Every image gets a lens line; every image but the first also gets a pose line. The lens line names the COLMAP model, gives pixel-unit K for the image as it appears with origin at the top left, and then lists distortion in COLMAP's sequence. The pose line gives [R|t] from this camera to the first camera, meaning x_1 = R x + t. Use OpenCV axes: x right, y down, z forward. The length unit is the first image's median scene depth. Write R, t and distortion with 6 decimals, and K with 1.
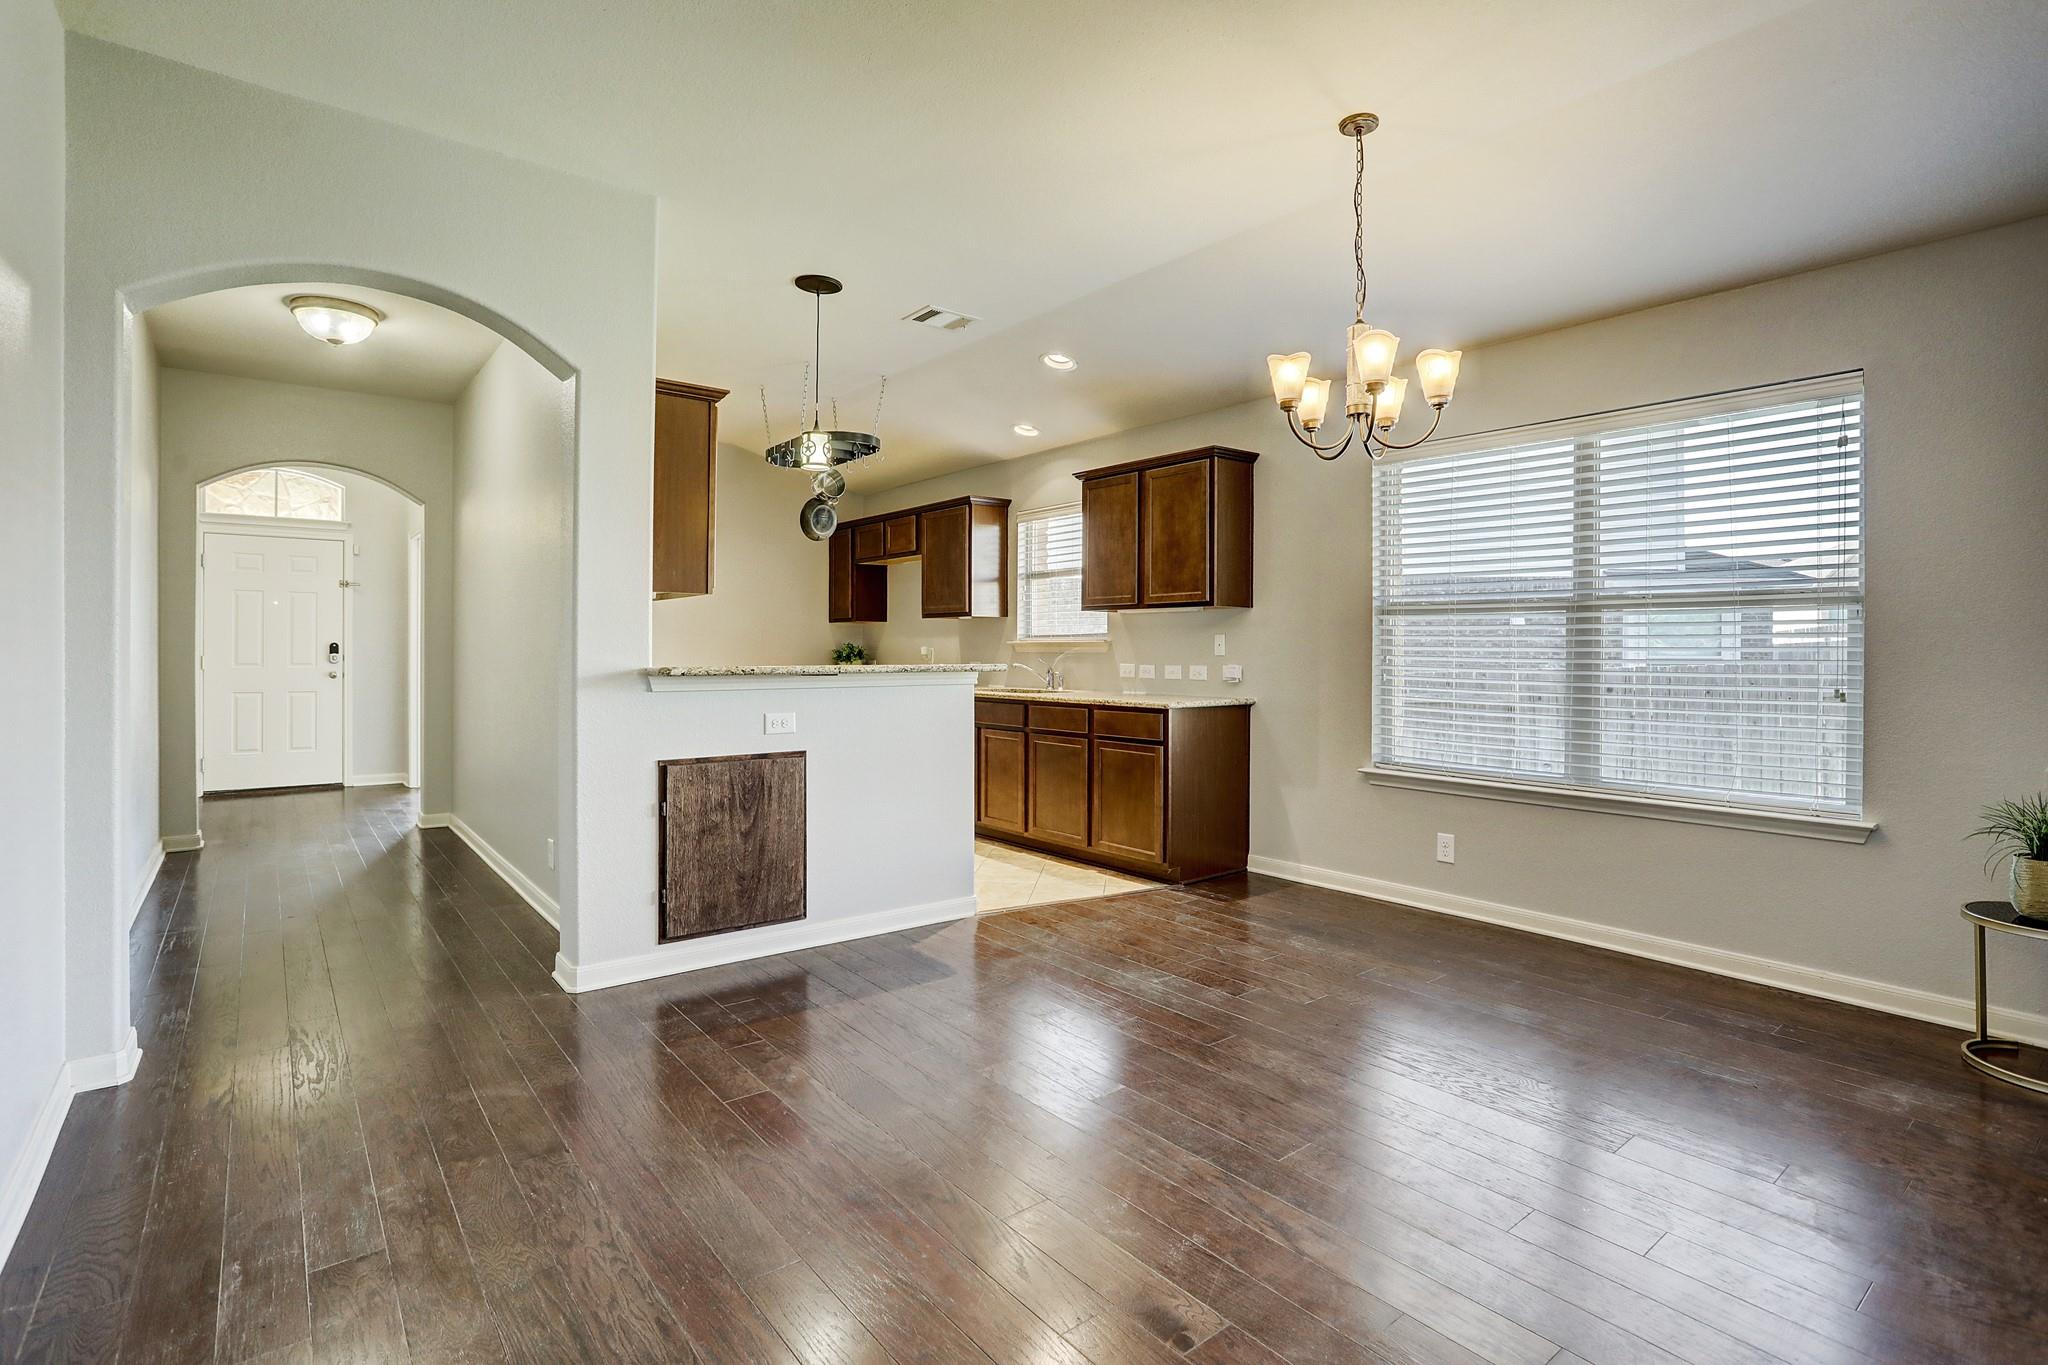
lens RADIAL K [[987.6, 0, 1022.2], [0, 987.6, 658.9], [0, 0, 1]] dist [-0.054080, 0.026979]
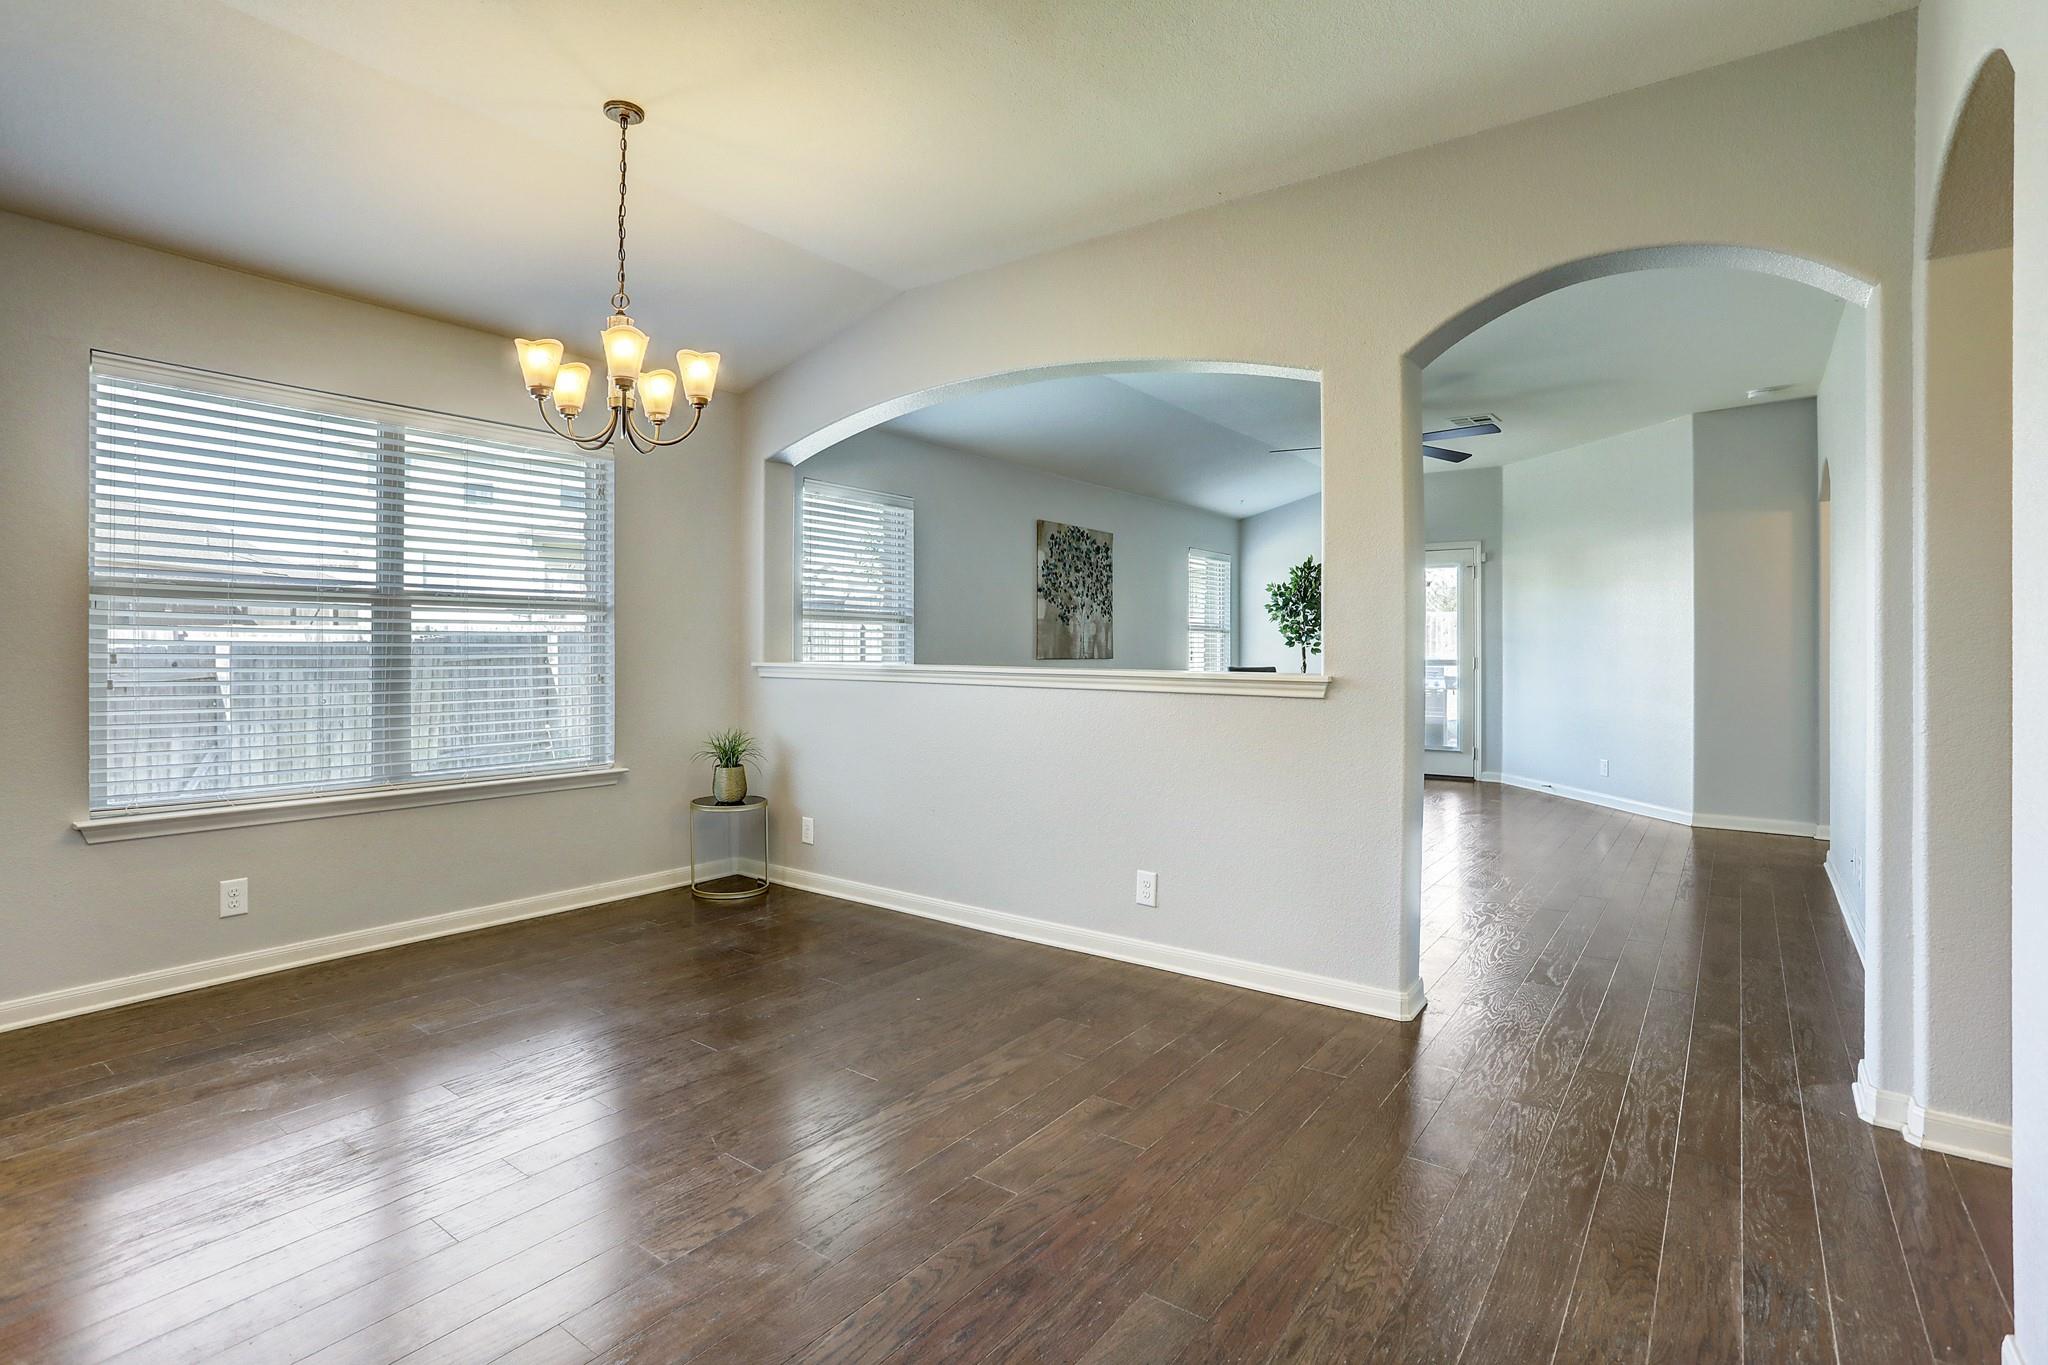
lens RADIAL K [[987.6, 0, 1022.2], [0, 987.6, 658.9], [0, 0, 1]] dist [-0.054080, 0.026979]
pose [[-0.263617, -0.016597, 0.964485, -0.397875], [0.004076, 0.999824, 0.018319, -0.008469], [-0.964619, 0.008760, -0.263503, 0.489968]]
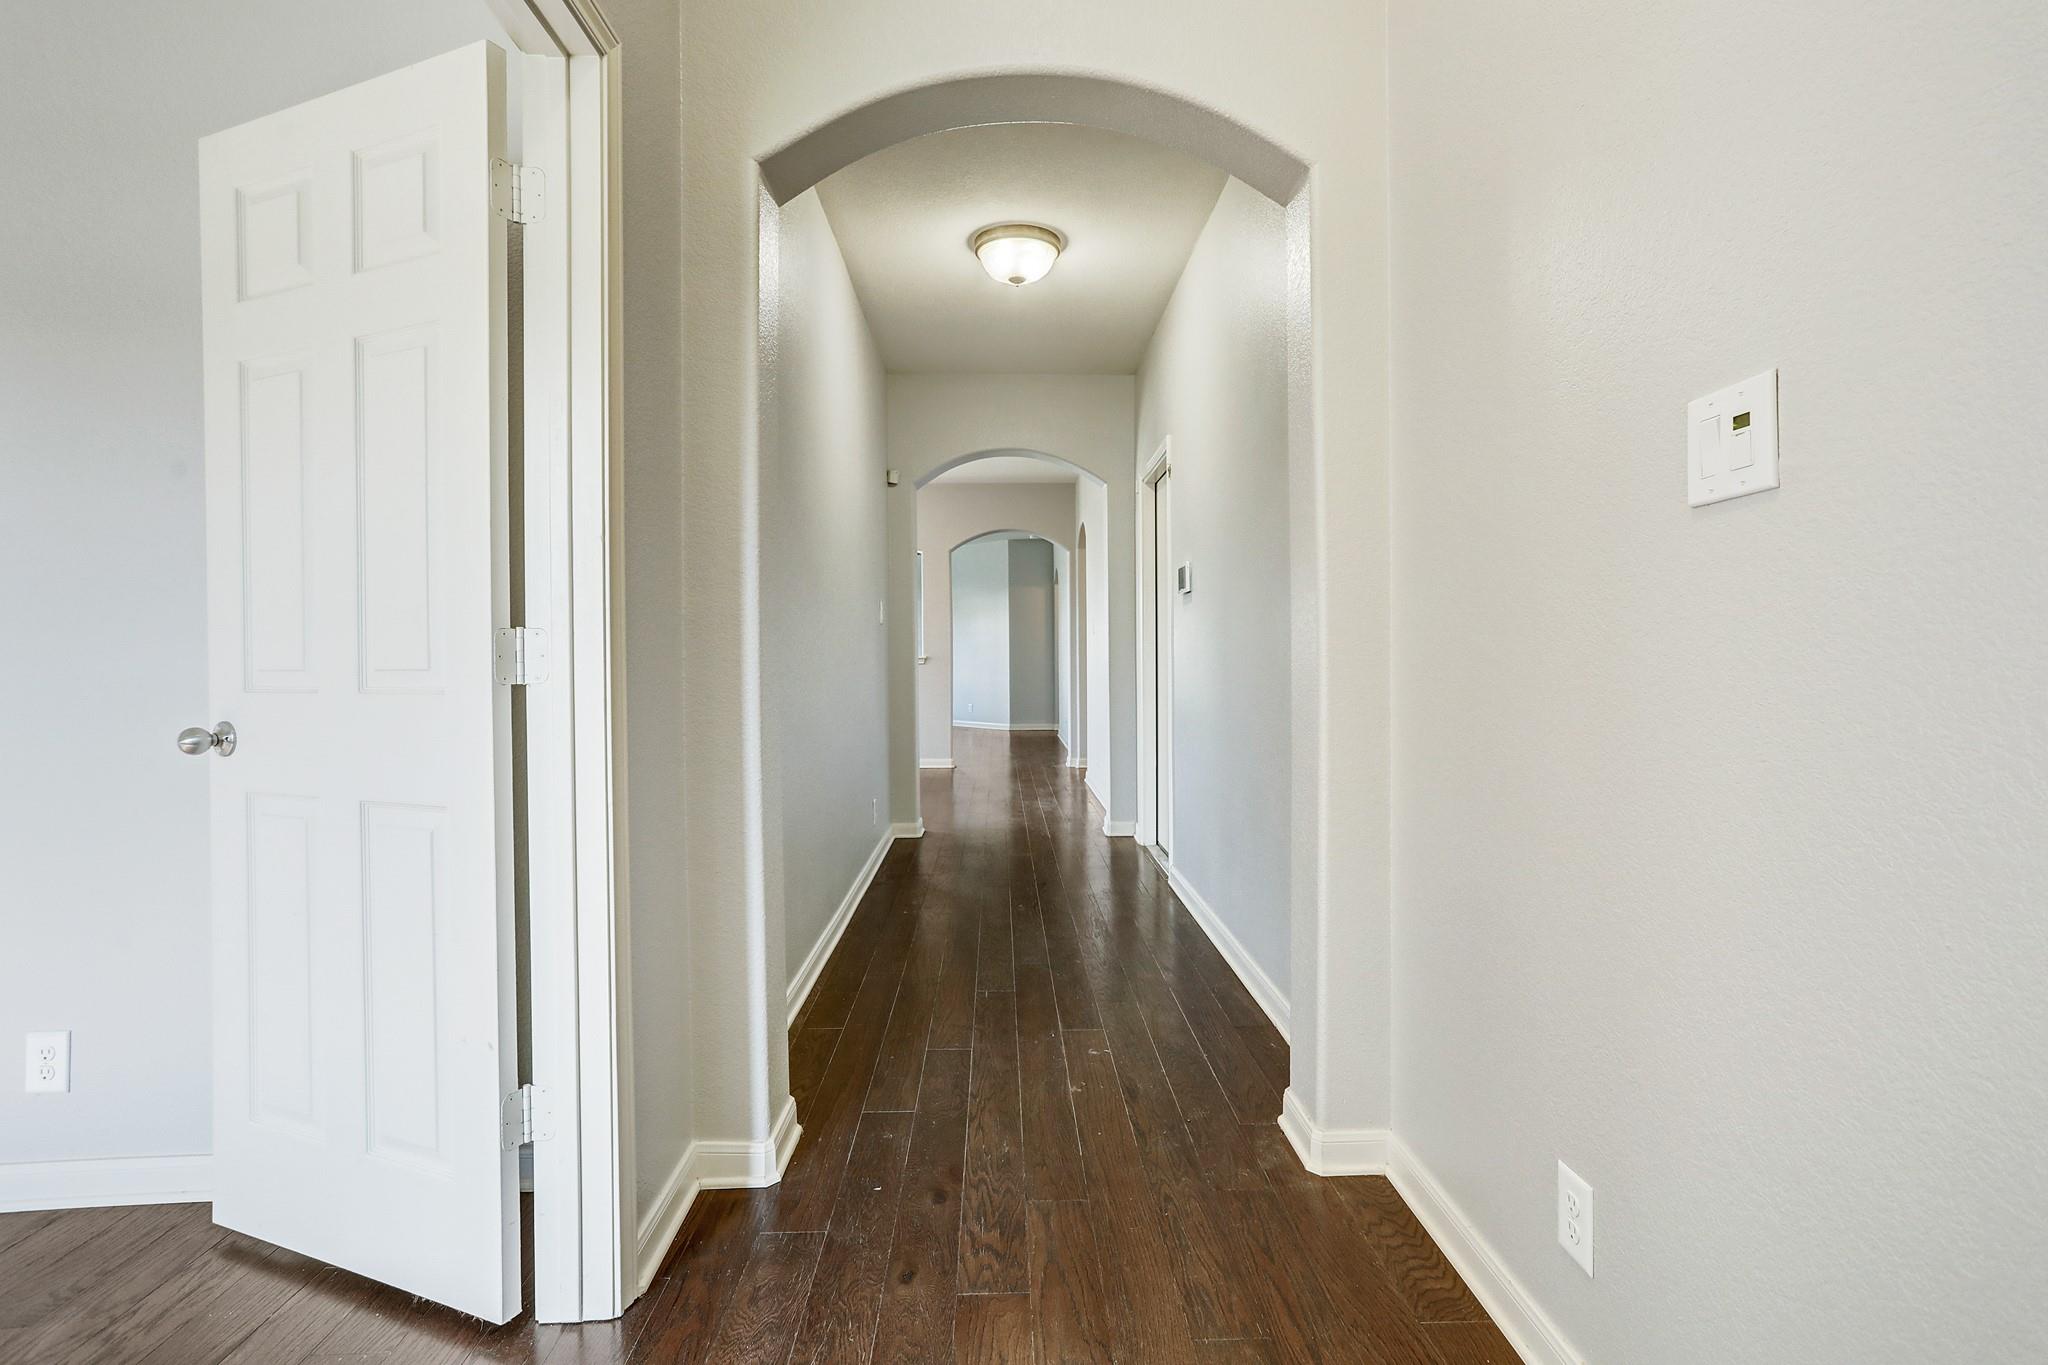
lens RADIAL K [[987.6, 0, 1022.2], [0, 987.6, 658.9], [0, 0, 1]] dist [-0.054080, 0.026979]
pose [[-0.798569, -0.002930, 0.601896, -1.125945], [0.009797, 0.999792, 0.017865, -0.011974], [-0.601824, 0.020164, -0.798374, 1.529865]]
